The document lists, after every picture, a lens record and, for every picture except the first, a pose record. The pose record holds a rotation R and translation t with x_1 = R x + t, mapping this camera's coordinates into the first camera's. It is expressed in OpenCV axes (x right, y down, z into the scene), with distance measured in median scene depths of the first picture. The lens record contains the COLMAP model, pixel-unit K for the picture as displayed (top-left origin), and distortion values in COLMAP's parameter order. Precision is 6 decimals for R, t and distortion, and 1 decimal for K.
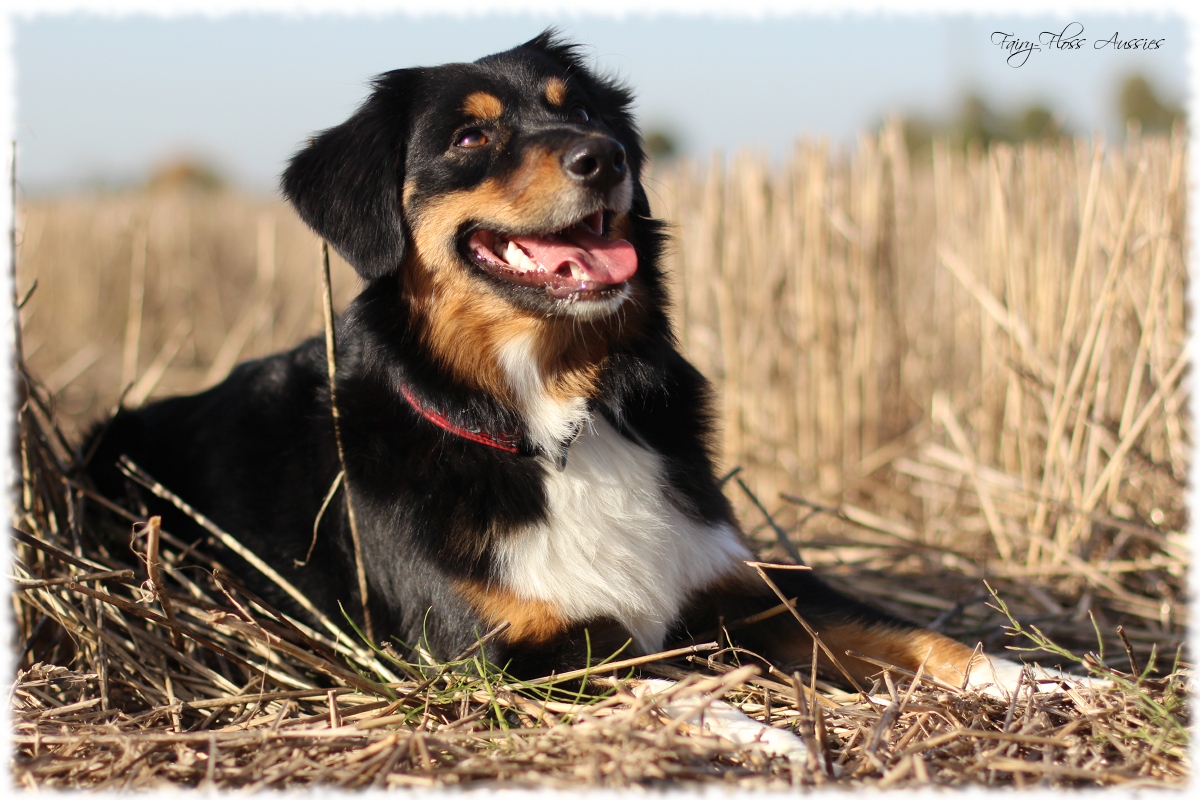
lens RADIAL K [[1747.9, 0, 600.0], [0, 1747.9, 400.0], [0, 0, 1]] dist [-0.019415, -0.013567]
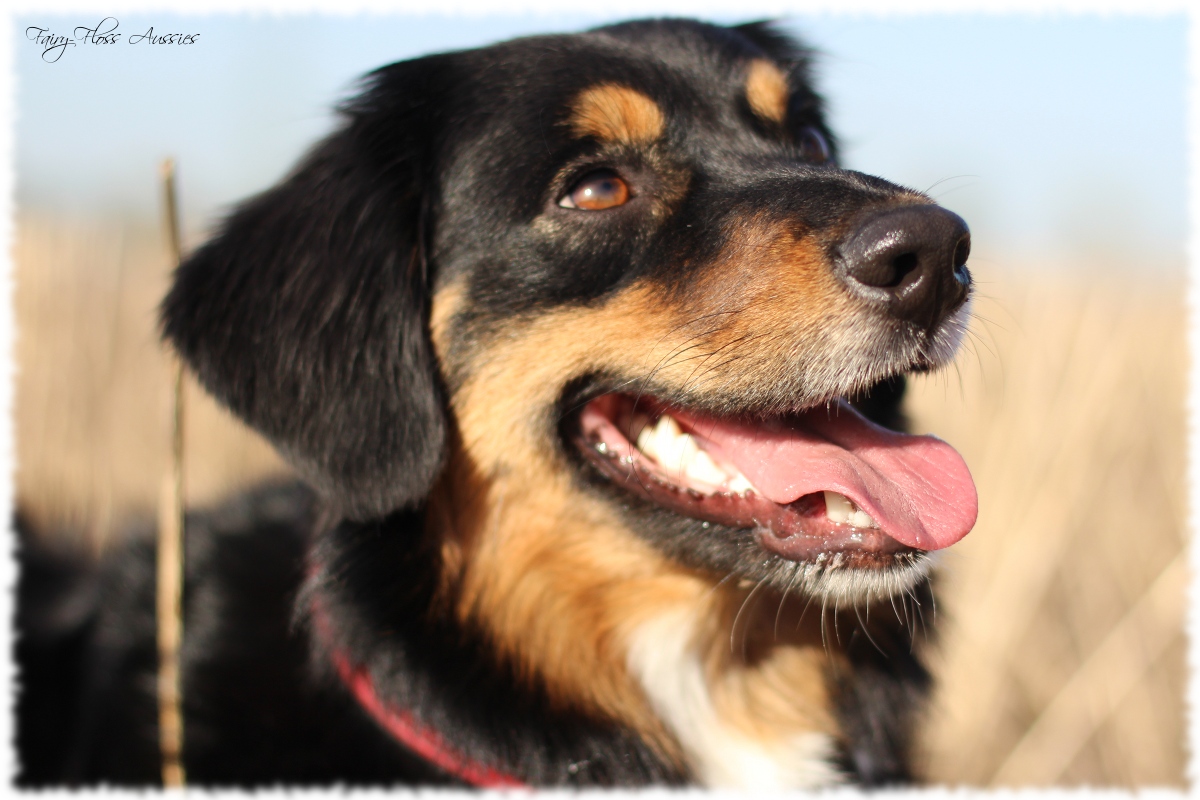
lens RADIAL K [[1747.9, 0, 600.0], [0, 1747.9, 400.0], [0, 0, 1]] dist [-0.019415, -0.013567]
pose [[0.998231, 0.024808, 0.054034, -0.095262], [-0.024411, 0.999670, -0.007992, -0.093146], [-0.054214, 0.006658, 0.998507, 0.562764]]
